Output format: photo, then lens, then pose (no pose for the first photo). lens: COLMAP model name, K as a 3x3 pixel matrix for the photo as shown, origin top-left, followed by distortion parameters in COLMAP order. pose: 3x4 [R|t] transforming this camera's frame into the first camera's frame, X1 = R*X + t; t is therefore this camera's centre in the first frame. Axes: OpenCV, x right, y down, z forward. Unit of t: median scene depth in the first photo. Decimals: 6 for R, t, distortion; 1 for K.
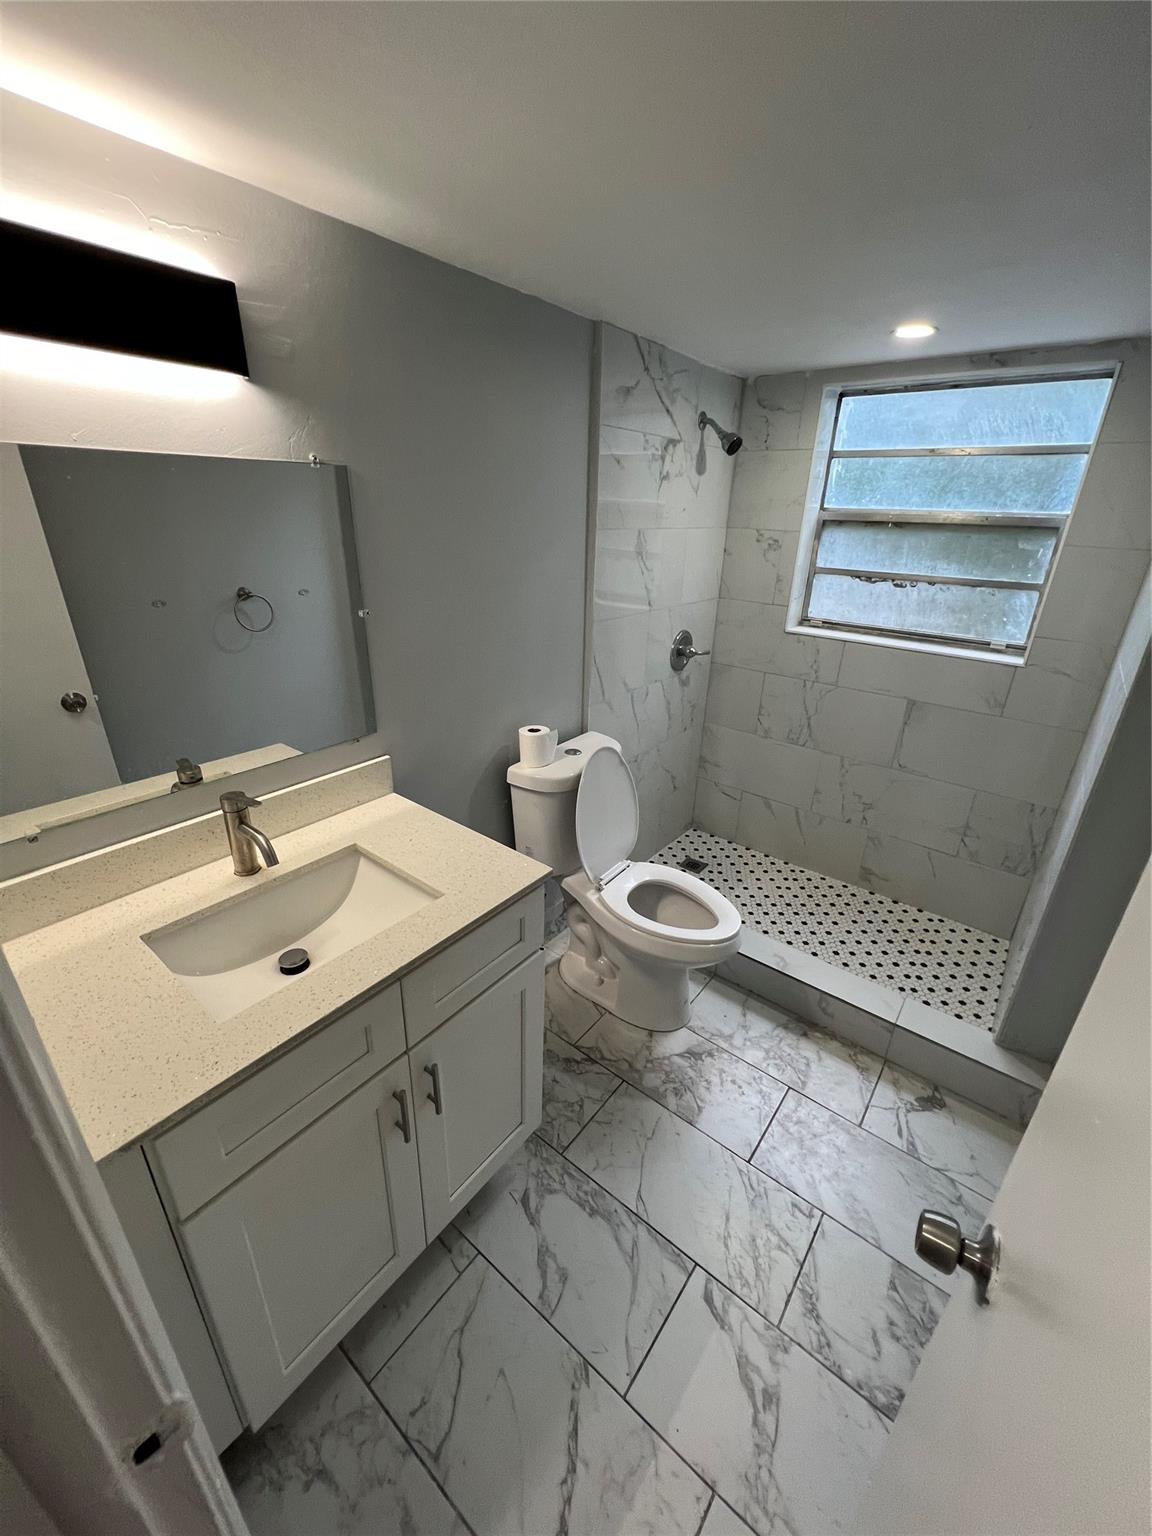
lens RADIAL K [[615.0, 0, 574.3], [0, 615.0, 767.9], [0, 0, 1]] dist [-0.001983, 0.000015]
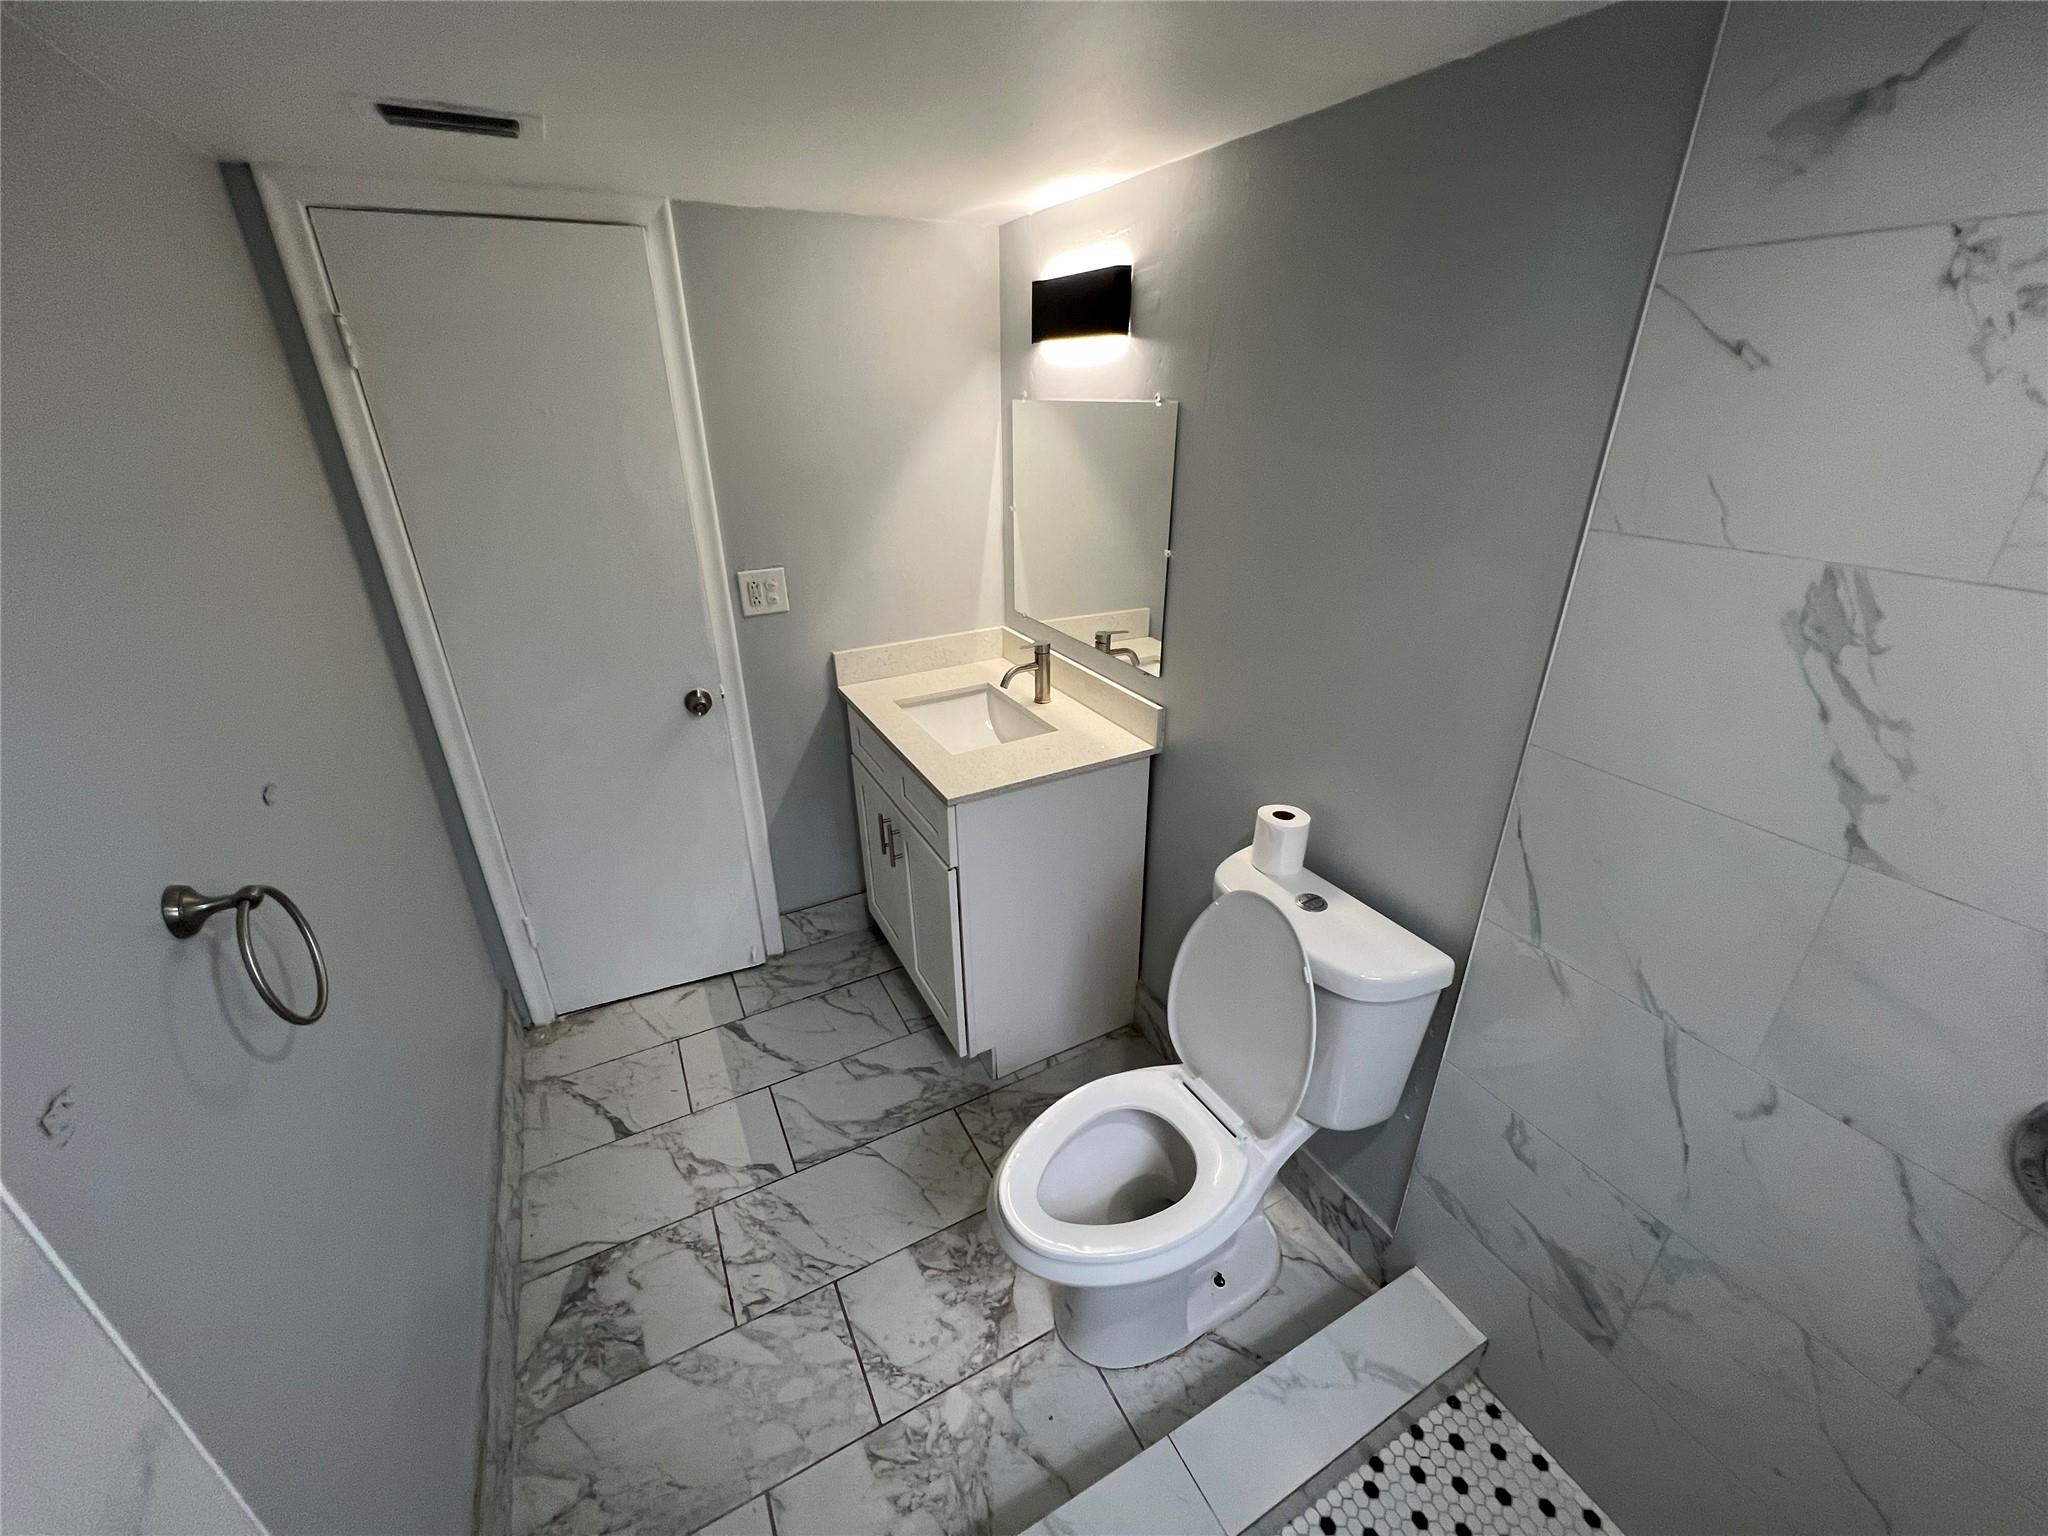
lens RADIAL K [[819.9, 0, 1026.3], [0, 819.9, 762.1], [0, 0, 1]] dist [-0.001983, 0.000015]
pose [[-0.400871, 0.363064, -0.841123, 0.890350], [-0.361721, 0.780801, 0.509419, -0.537923], [0.841701, 0.508463, -0.181673, 1.143094]]
